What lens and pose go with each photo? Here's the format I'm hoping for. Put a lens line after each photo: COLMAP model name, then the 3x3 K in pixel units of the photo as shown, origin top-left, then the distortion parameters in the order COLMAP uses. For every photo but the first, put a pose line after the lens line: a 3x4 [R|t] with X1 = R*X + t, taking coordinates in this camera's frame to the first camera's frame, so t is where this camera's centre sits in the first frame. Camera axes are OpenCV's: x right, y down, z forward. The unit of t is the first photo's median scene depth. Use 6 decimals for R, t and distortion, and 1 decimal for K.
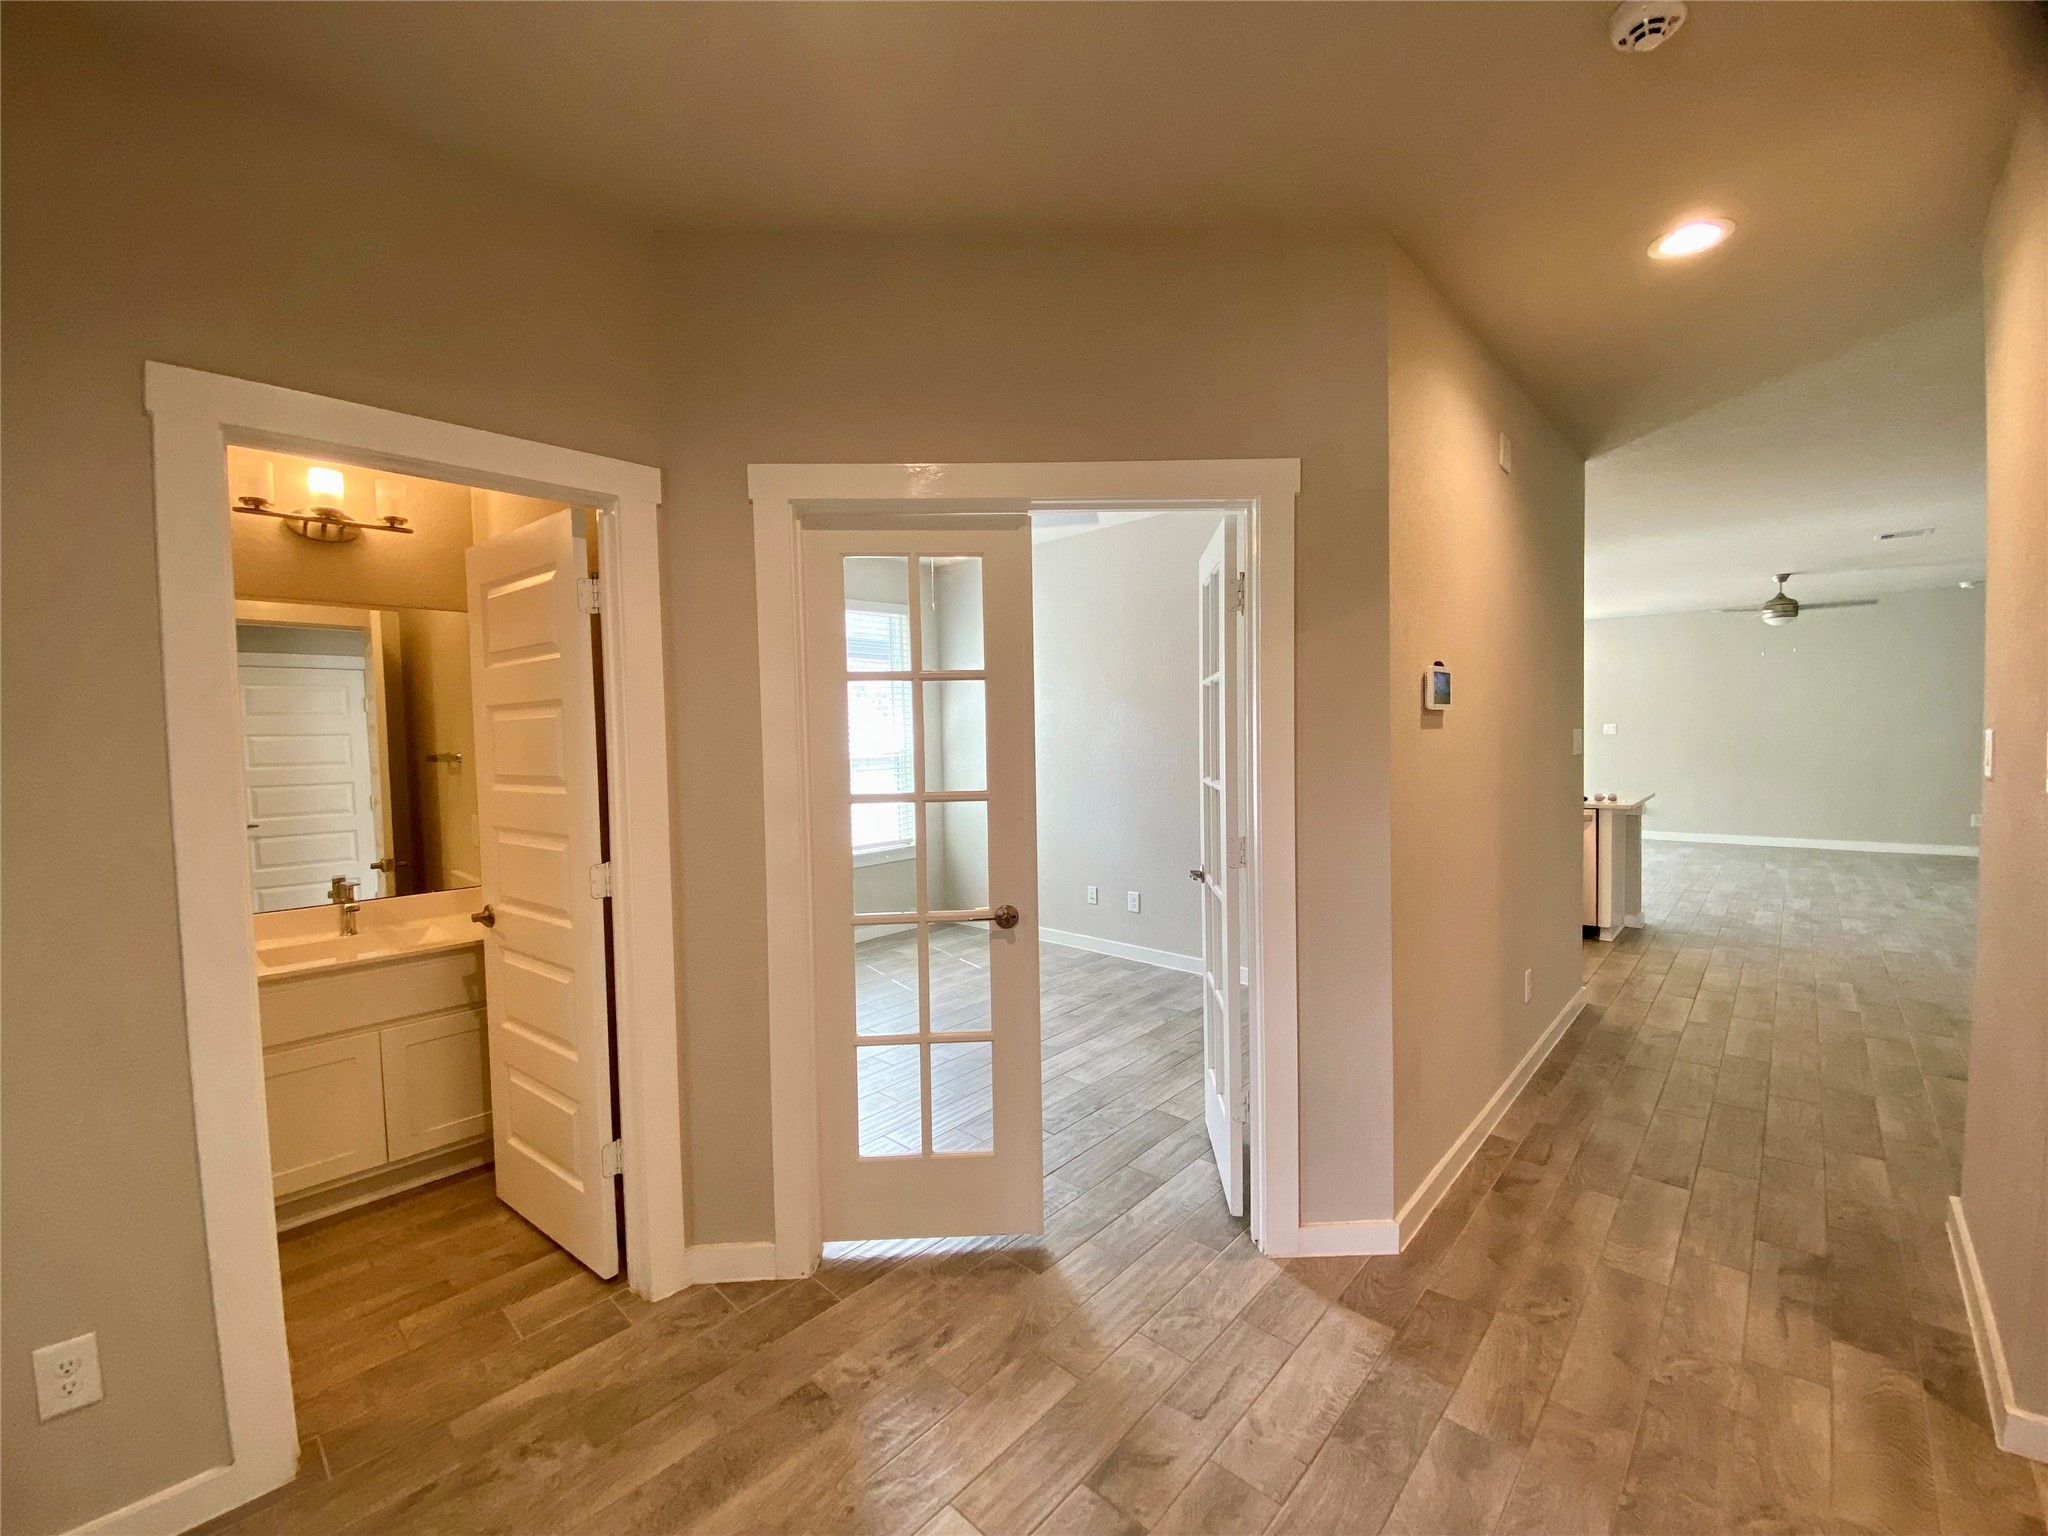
lens RADIAL K [[829.3, 0, 1024.9], [0, 829.3, 769.9], [0, 0, 1]] dist [0.015193, -0.018673]
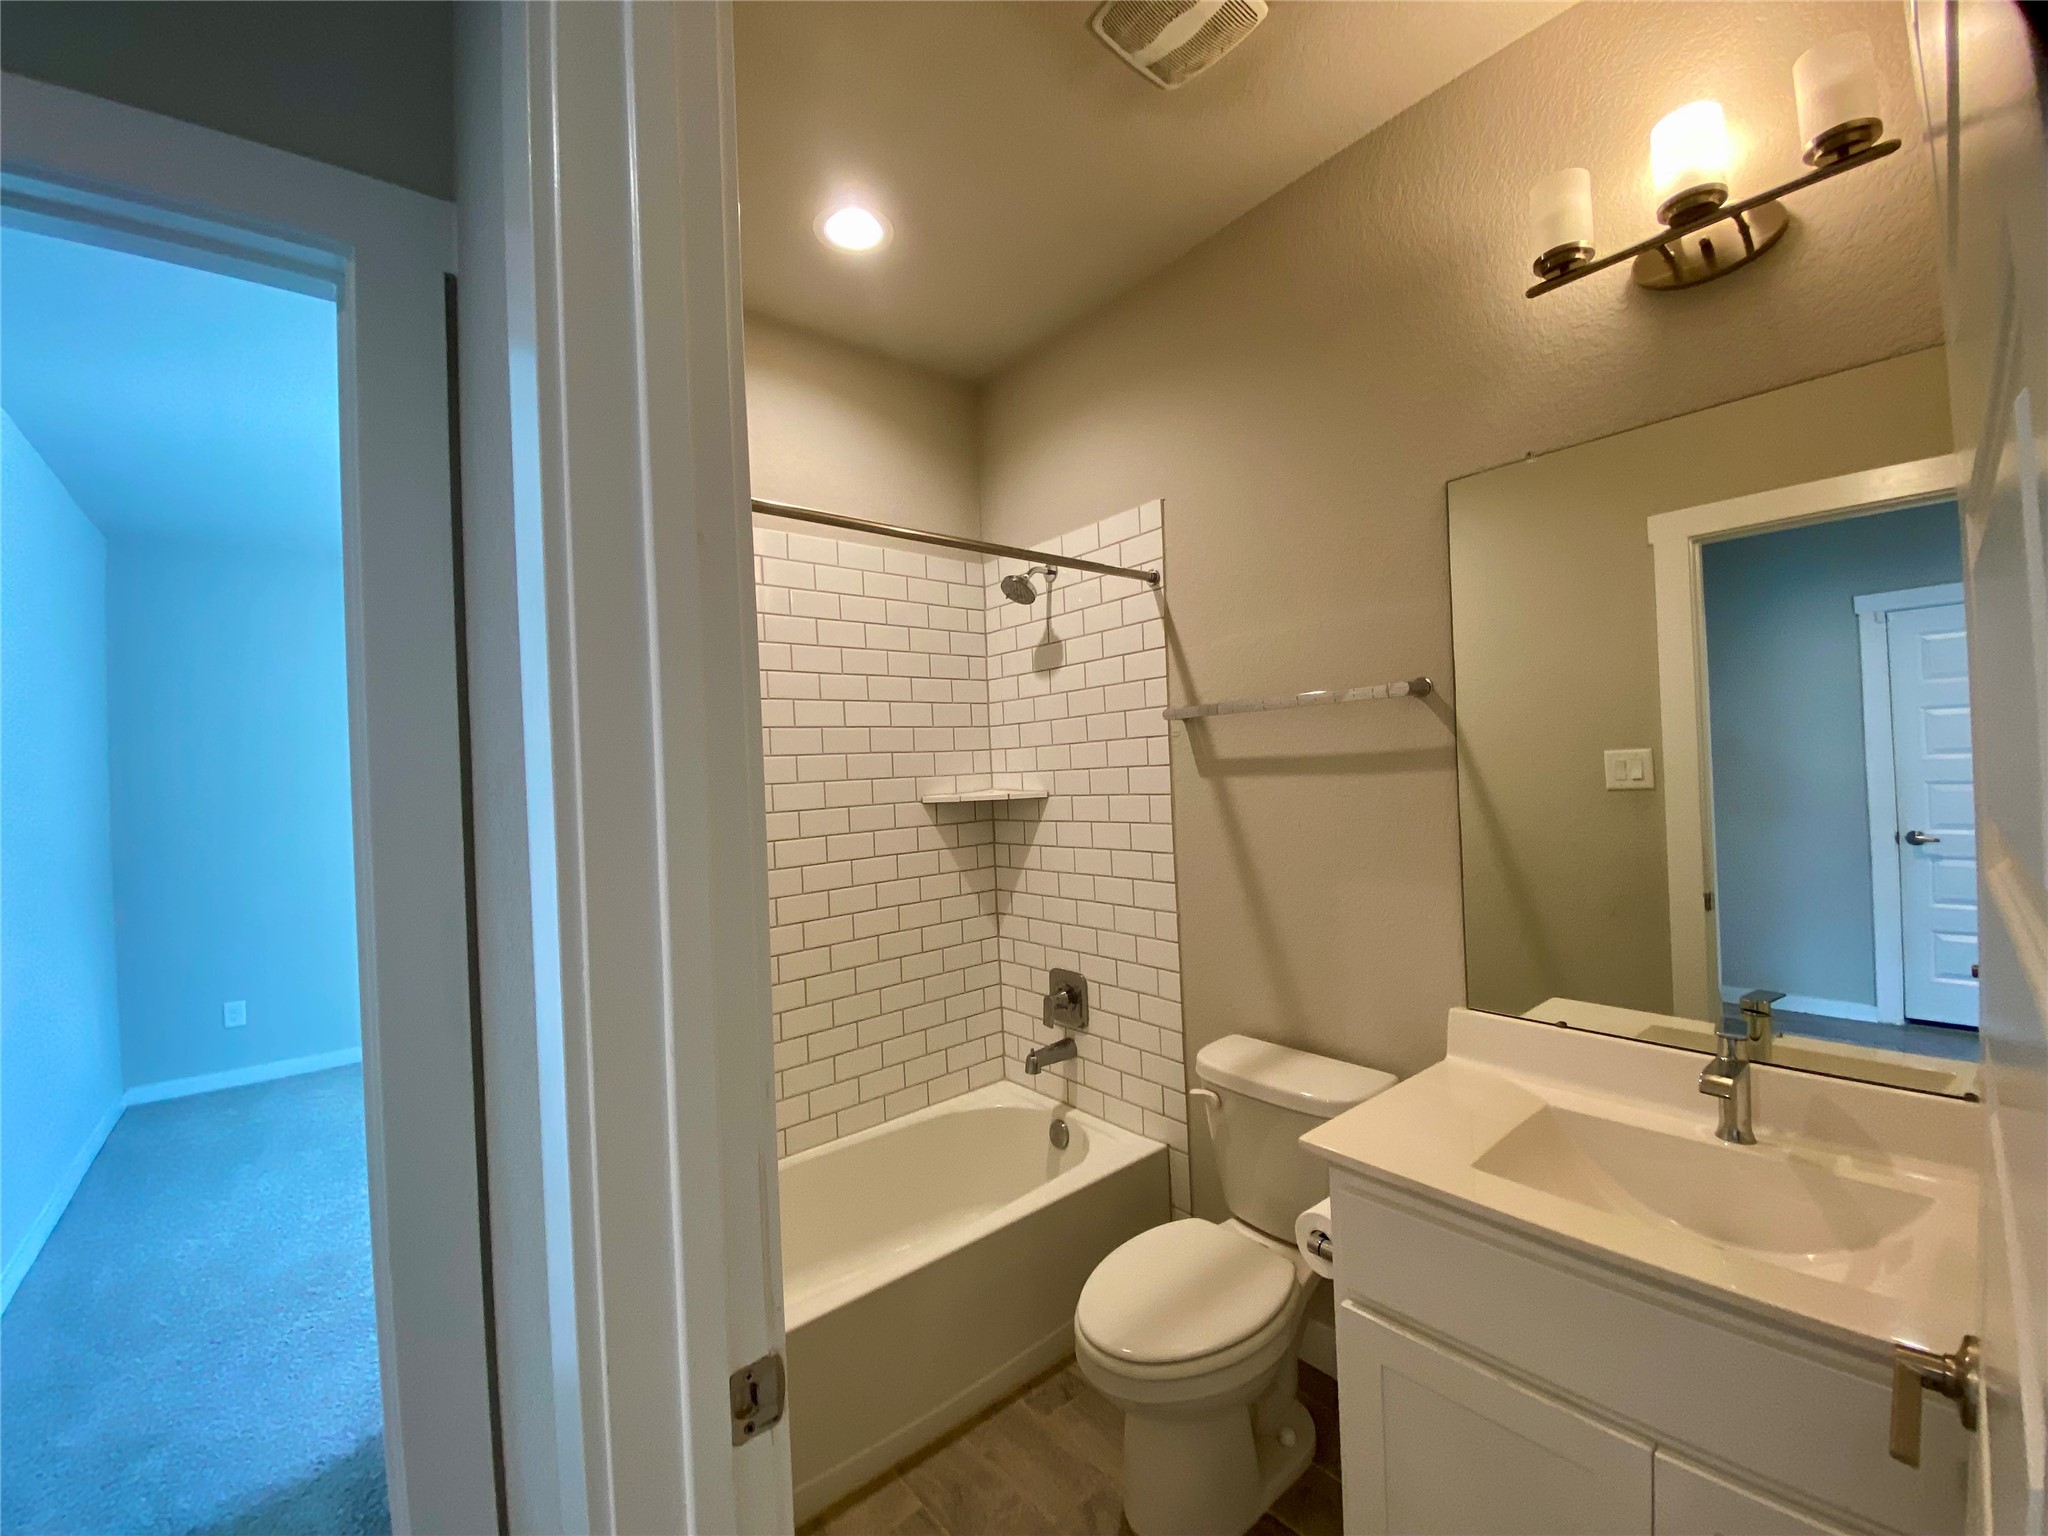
lens RADIAL K [[829.3, 0, 1024.9], [0, 829.3, 769.9], [0, 0, 1]] dist [0.015193, -0.018673]
pose [[-0.113209, 0.018091, -0.993407, -0.327242], [-0.000326, 0.999833, 0.018245, -0.005851], [0.993571, 0.002390, -0.113184, 0.656240]]
